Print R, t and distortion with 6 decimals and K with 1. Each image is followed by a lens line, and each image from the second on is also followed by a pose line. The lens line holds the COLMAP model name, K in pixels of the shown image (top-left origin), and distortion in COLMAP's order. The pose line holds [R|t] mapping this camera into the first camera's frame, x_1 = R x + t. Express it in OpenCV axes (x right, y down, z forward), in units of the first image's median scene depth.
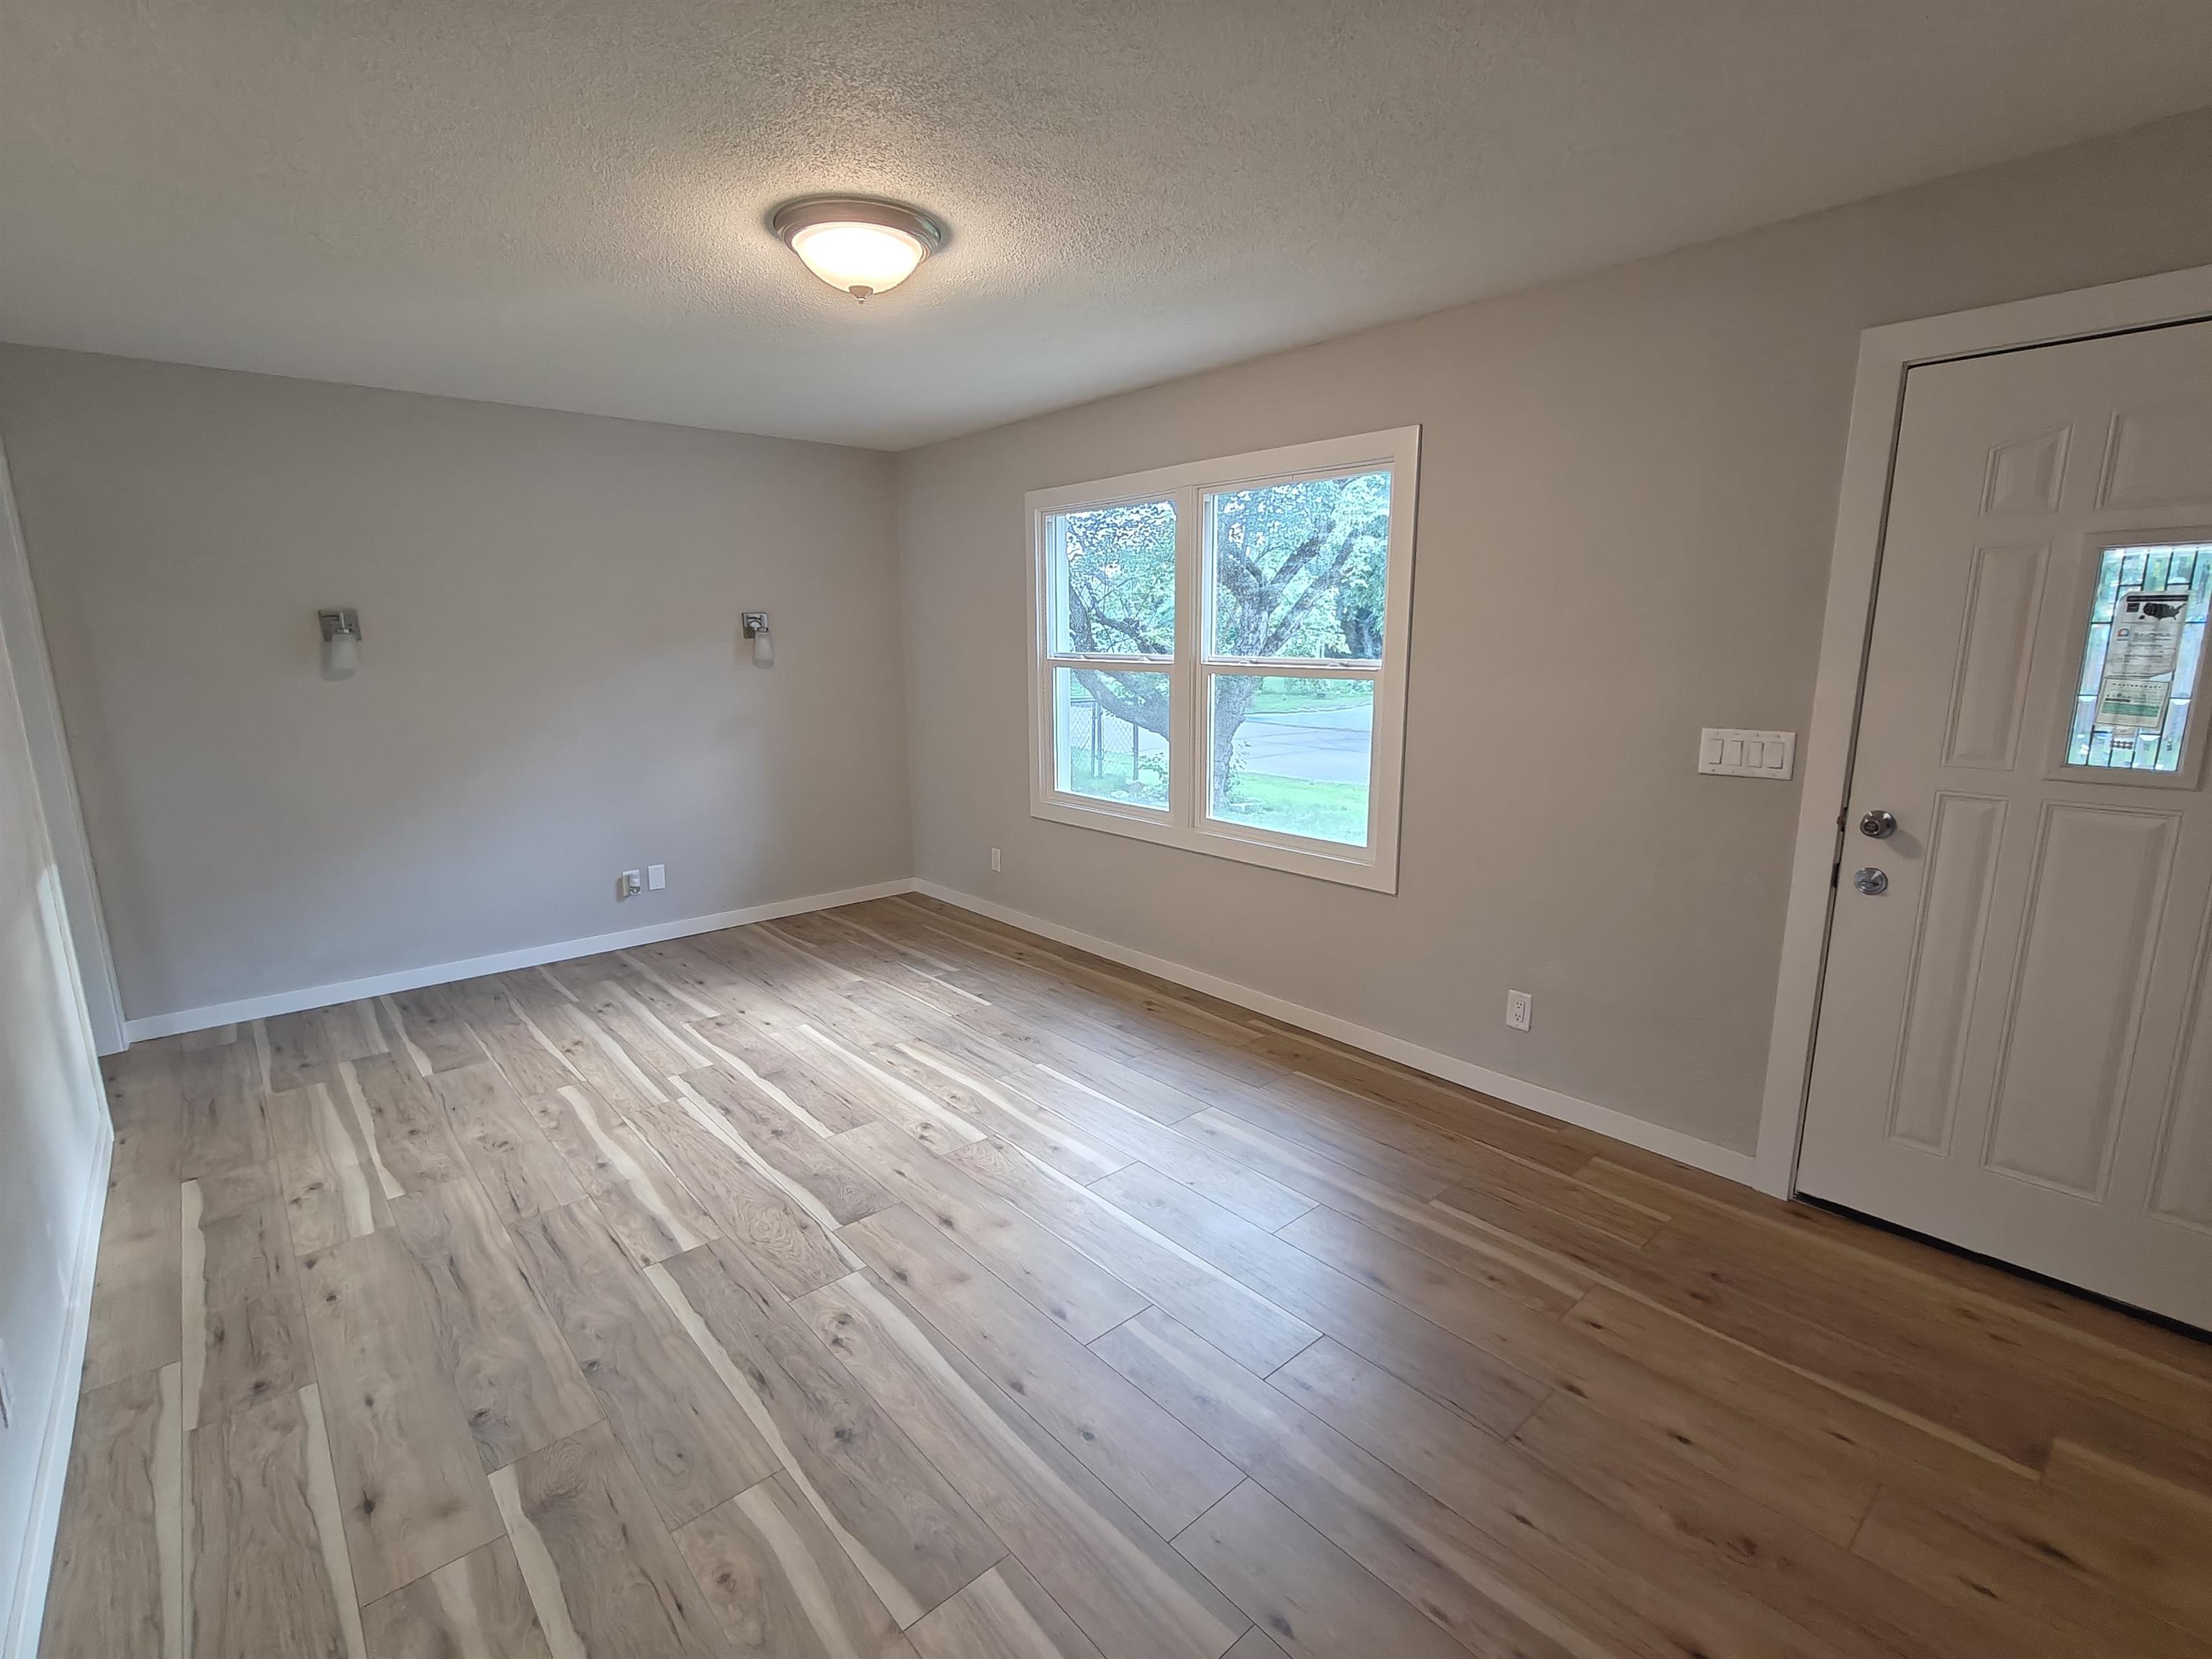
lens RADIAL K [[1026.4, 0, 1106.0], [0, 1026.4, 822.8], [0, 0, 1]] dist [0.000182, 0.001249]
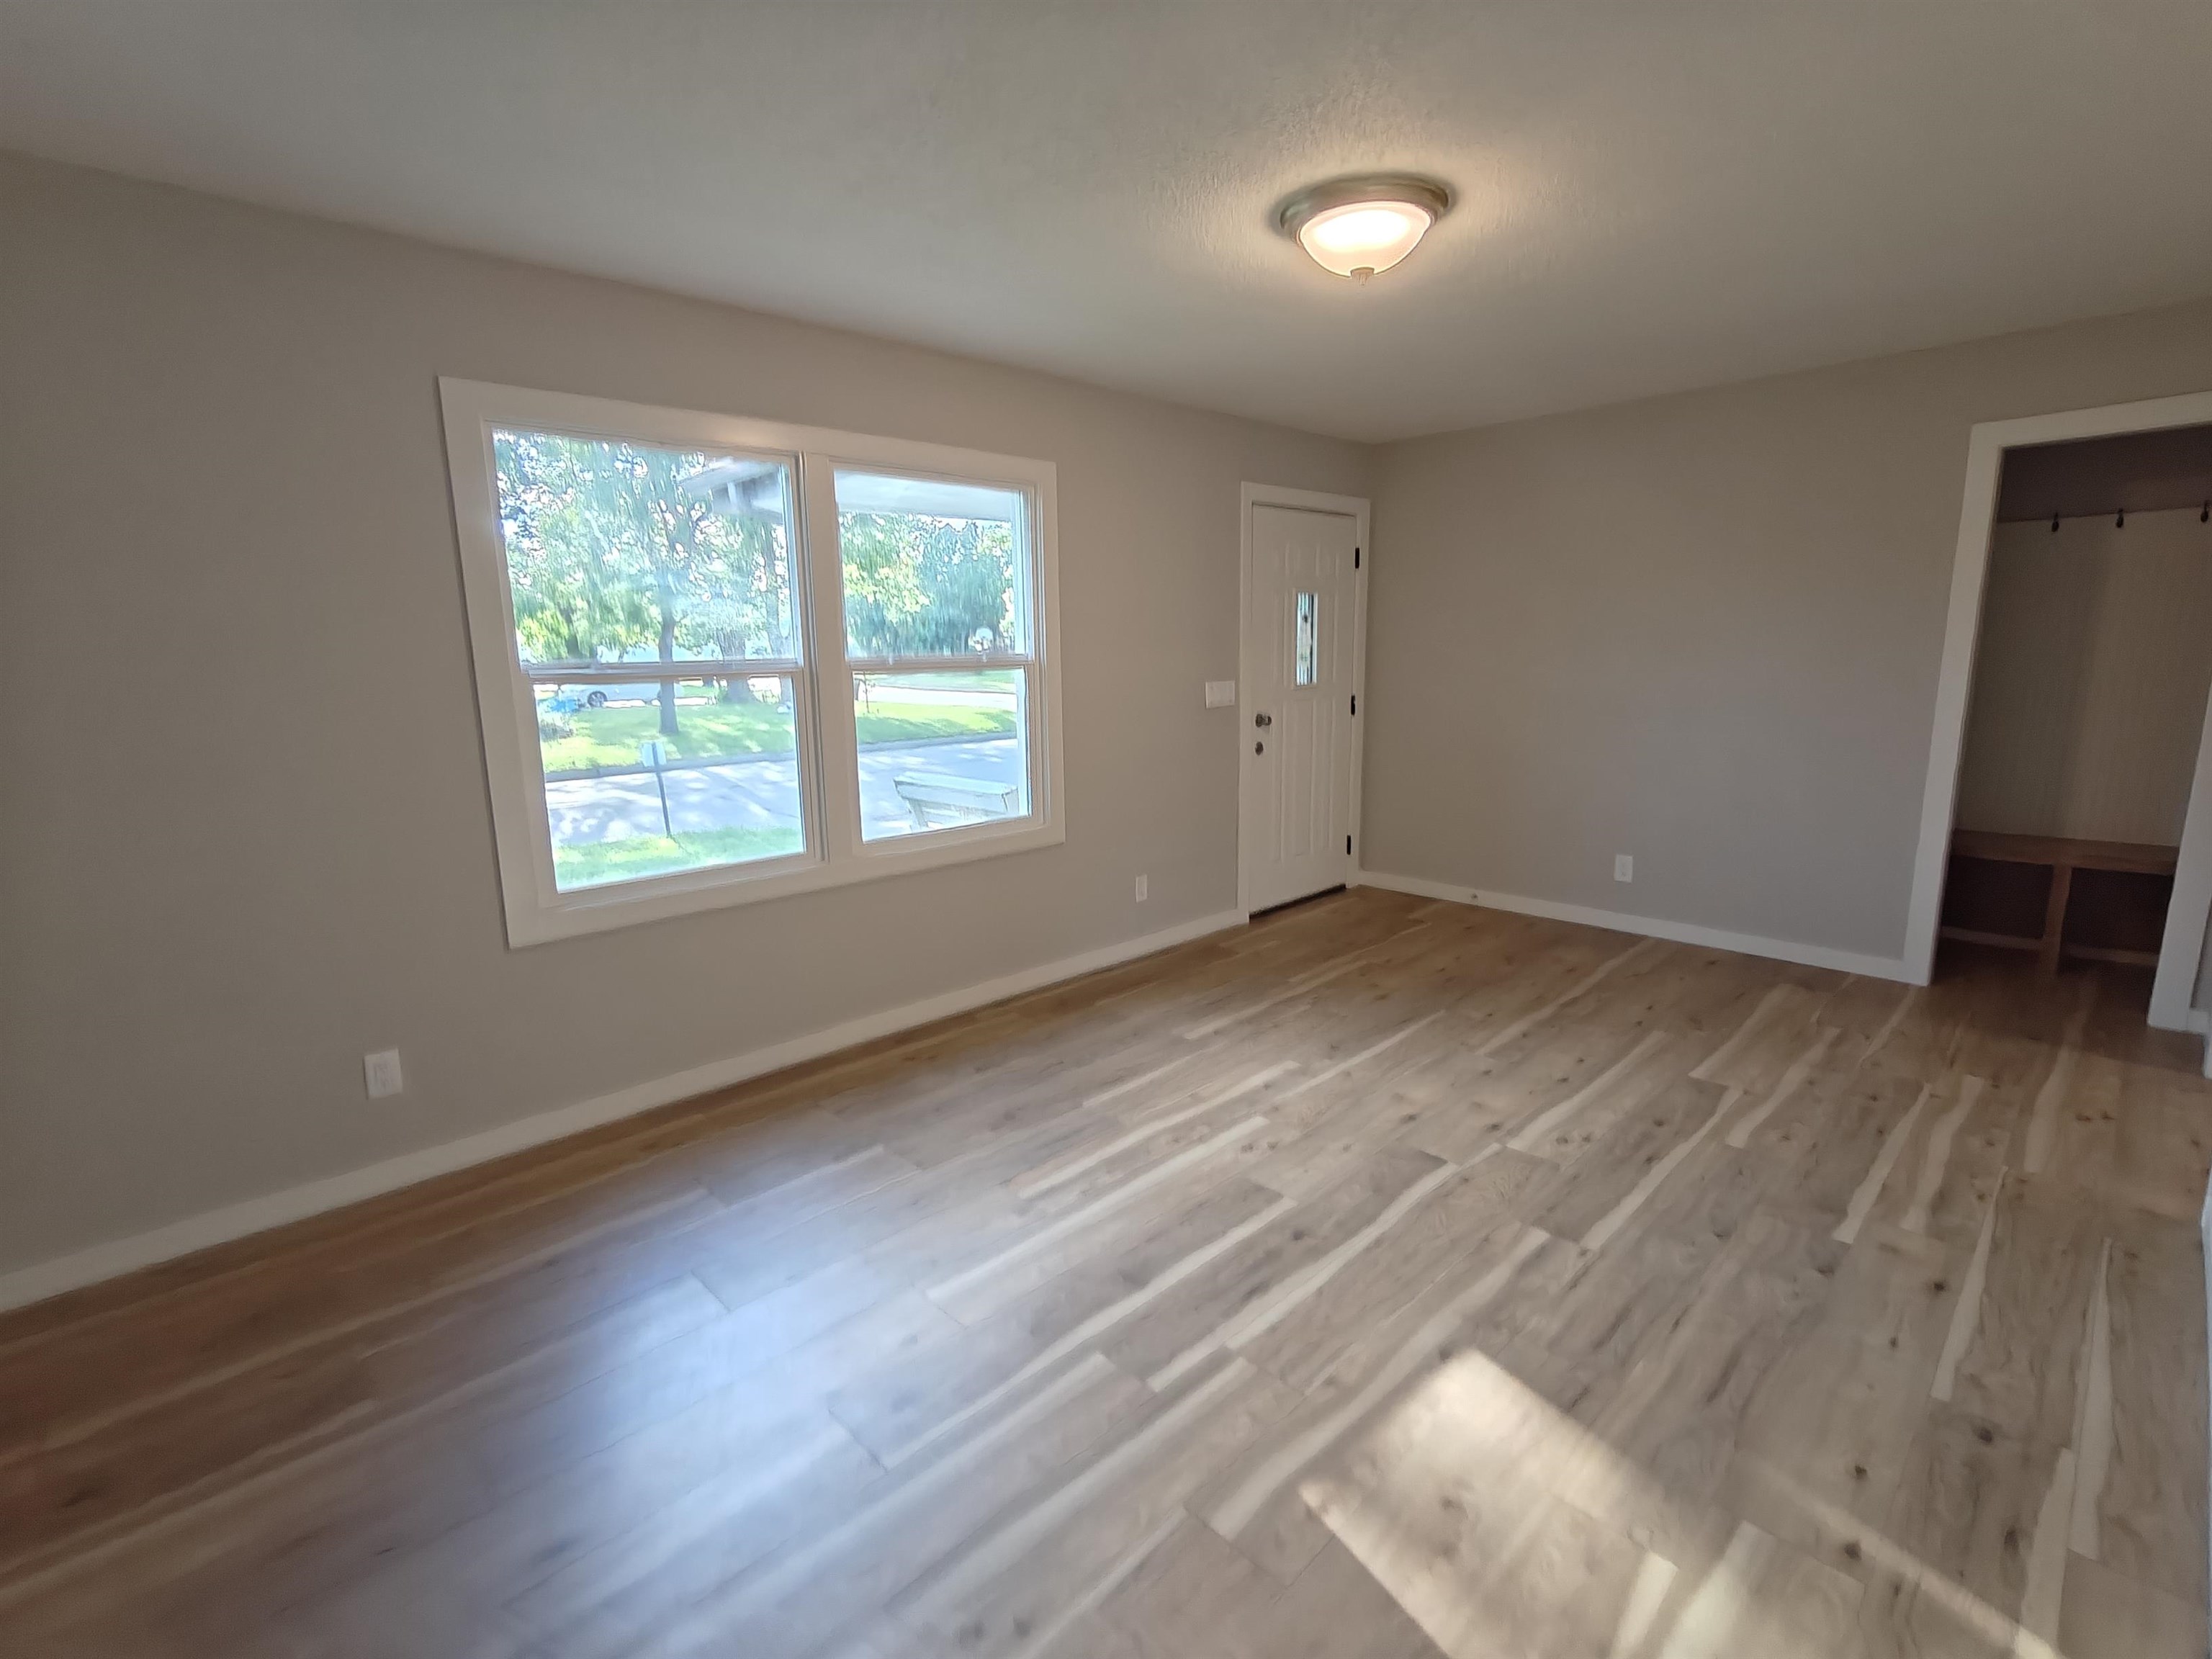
lens RADIAL K [[1026.4, 0, 1088.4], [0, 1026.4, 828.1], [0, 0, 1]] dist [0.000182, 0.001249]
pose [[-0.039209, -0.171775, 0.984356, -1.288800], [0.201109, 0.963598, 0.176164, -0.219227], [-0.978784, 0.204870, -0.003236, 1.351508]]
